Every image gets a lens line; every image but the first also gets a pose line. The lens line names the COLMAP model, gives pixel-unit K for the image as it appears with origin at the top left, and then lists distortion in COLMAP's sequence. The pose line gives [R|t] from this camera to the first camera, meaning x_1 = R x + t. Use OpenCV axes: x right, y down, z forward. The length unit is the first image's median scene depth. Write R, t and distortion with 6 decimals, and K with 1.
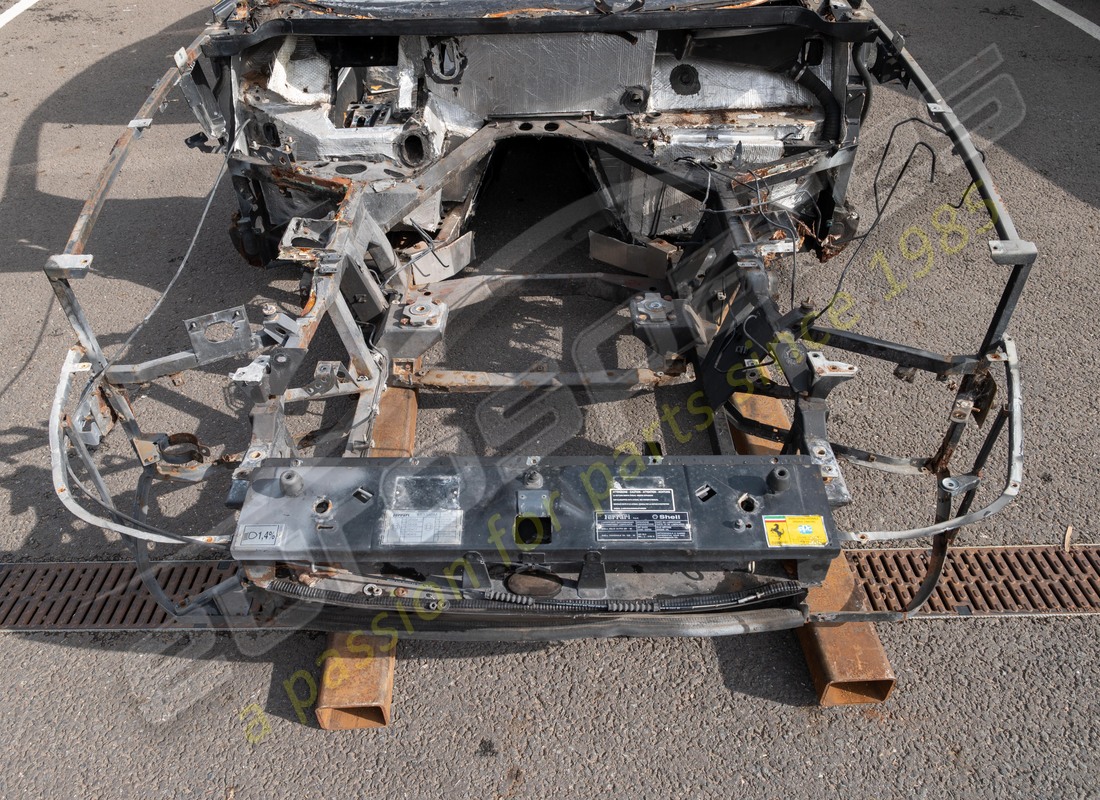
lens RADIAL K [[849.3, 0, 537.3], [0, 849.3, 415.8], [0, 0, 1]] dist [-0.003445, 0.000965]
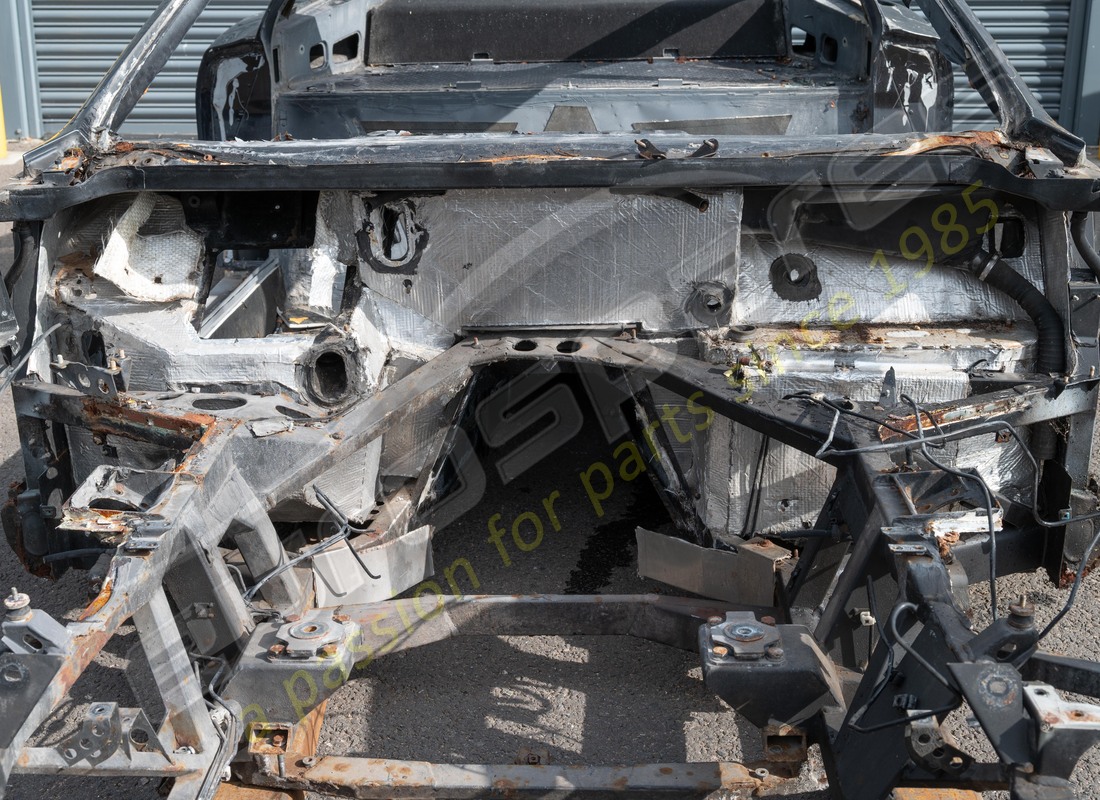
lens RADIAL K [[1473.1, 0, 550.0], [0, 1473.1, 400.0], [0, 0, 1]] dist [0.000345, 0.006430]
pose [[0.999378, 0.014671, -0.032054, 0.038480], [-0.025200, 0.933161, -0.358575, 0.062250], [0.024650, 0.359160, 0.932951, 0.065211]]
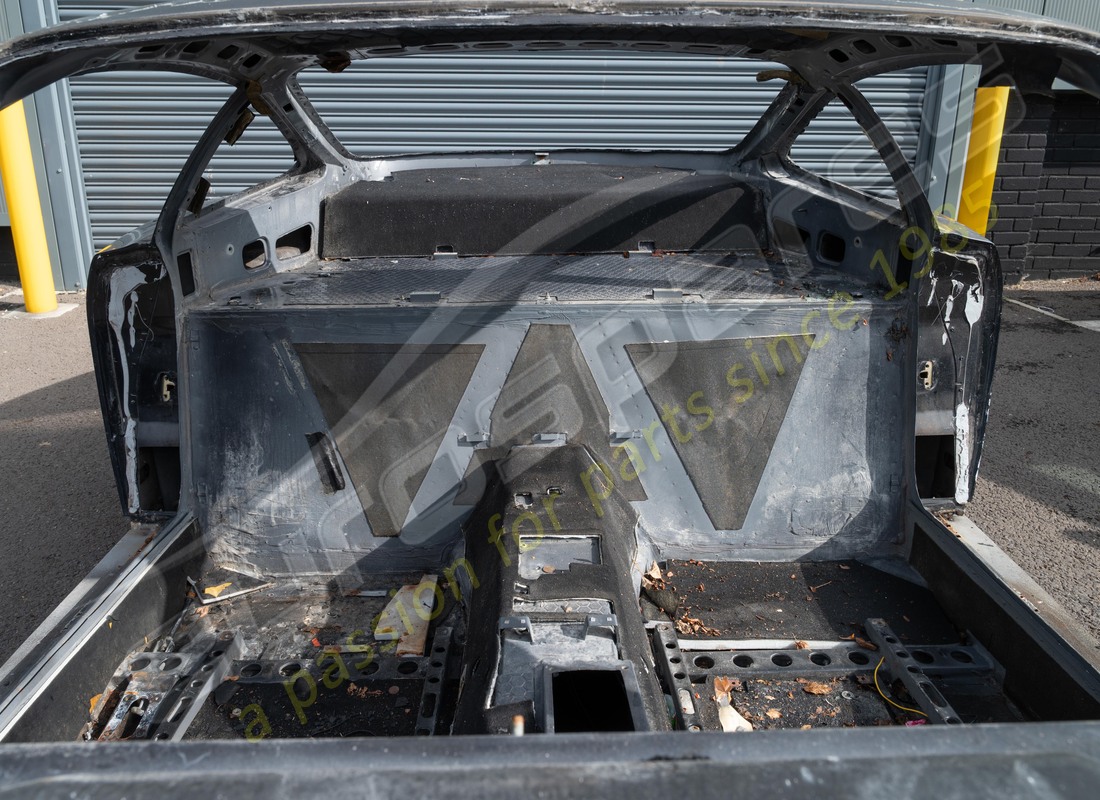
lens RADIAL K [[819.1, 0, 550.0], [0, 819.1, 400.0], [0, 0, 1]] dist [-0.001981, 0.000184]
pose [[0.999641, 0.003493, 0.026567, -0.015104], [0.006090, 0.935914, -0.352176, -0.497185], [-0.026095, 0.352212, 0.935557, 0.794130]]
